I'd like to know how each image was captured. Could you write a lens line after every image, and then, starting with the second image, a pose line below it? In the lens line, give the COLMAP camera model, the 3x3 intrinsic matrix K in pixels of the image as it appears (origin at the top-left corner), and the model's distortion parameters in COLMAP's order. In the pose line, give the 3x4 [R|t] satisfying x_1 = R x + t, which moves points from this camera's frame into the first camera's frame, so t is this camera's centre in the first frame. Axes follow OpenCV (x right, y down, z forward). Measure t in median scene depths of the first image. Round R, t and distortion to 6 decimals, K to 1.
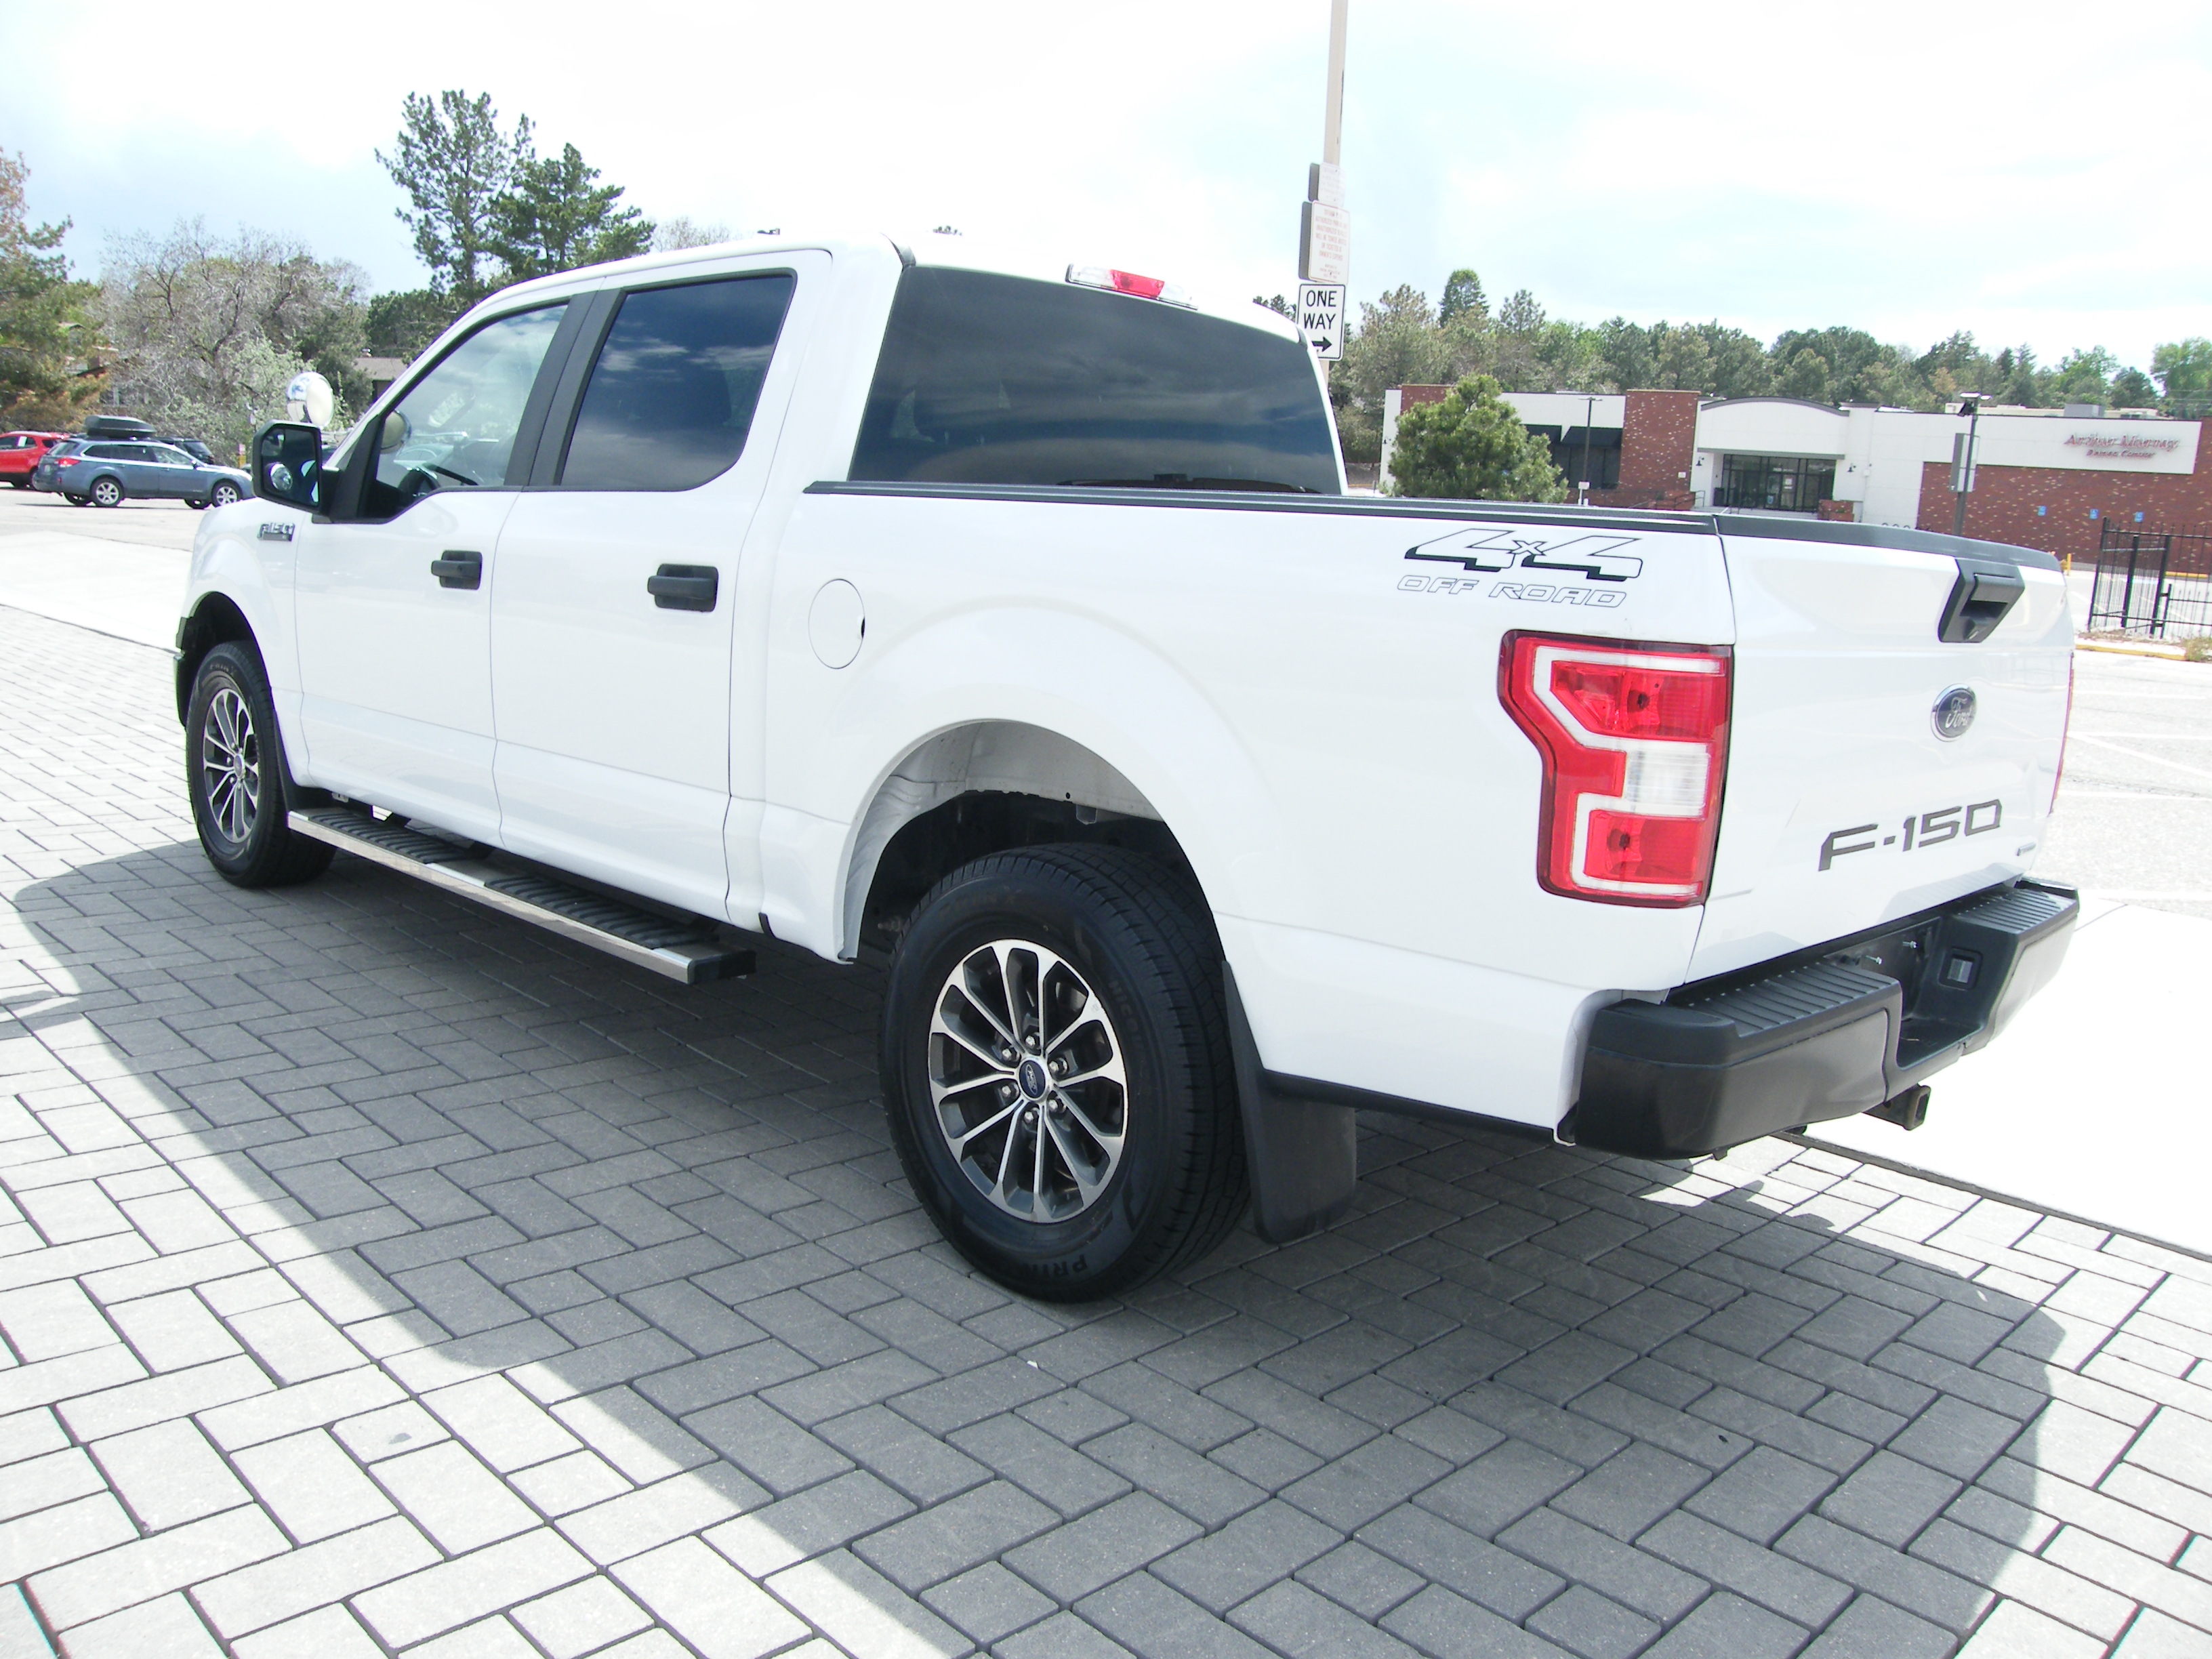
lens RADIAL K [[1751.4, 0, 1097.9], [0, 1751.4, 832.7], [0, 0, 1]] dist [-0.136047, 0.098296]
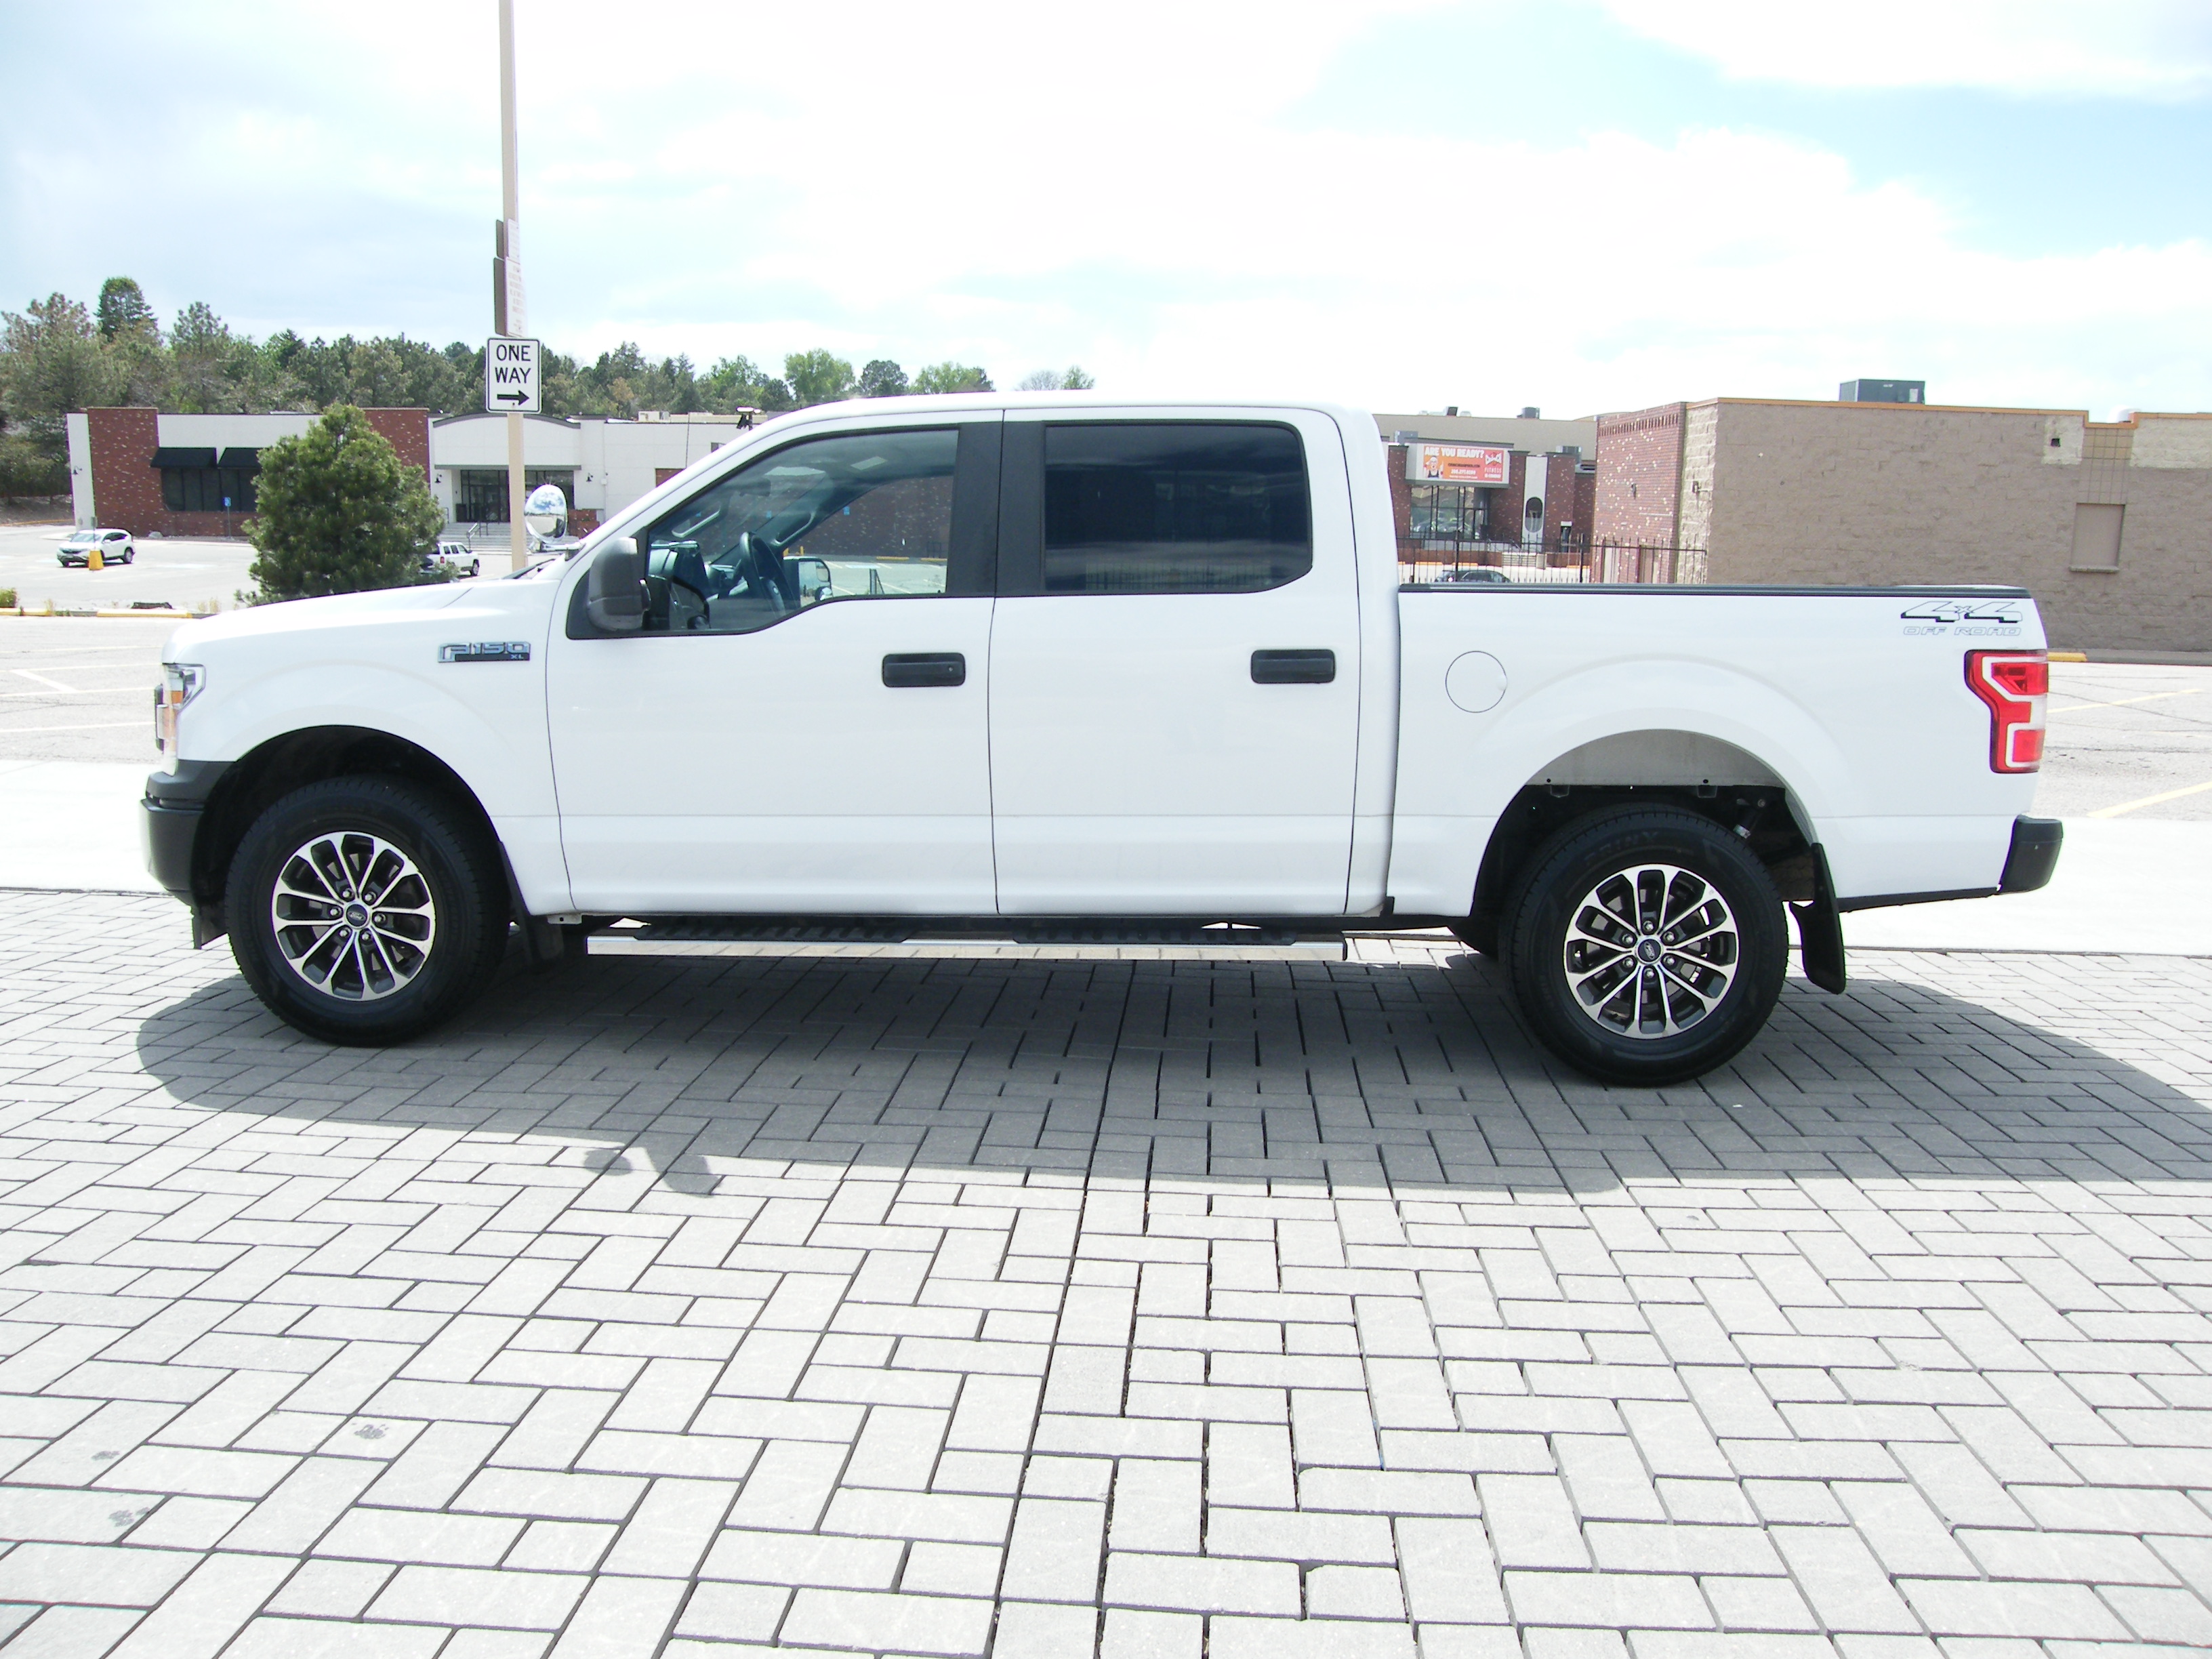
lens RADIAL K [[1751.4, 0, 1125.0], [0, 1751.4, 820.8], [0, 0, 1]] dist [-0.136047, 0.098296]
pose [[0.750063, -0.143862, 0.645530, -1.187977], [0.152969, 0.987326, 0.042295, -0.099661], [-0.643433, 0.067022, 0.762563, 0.072736]]
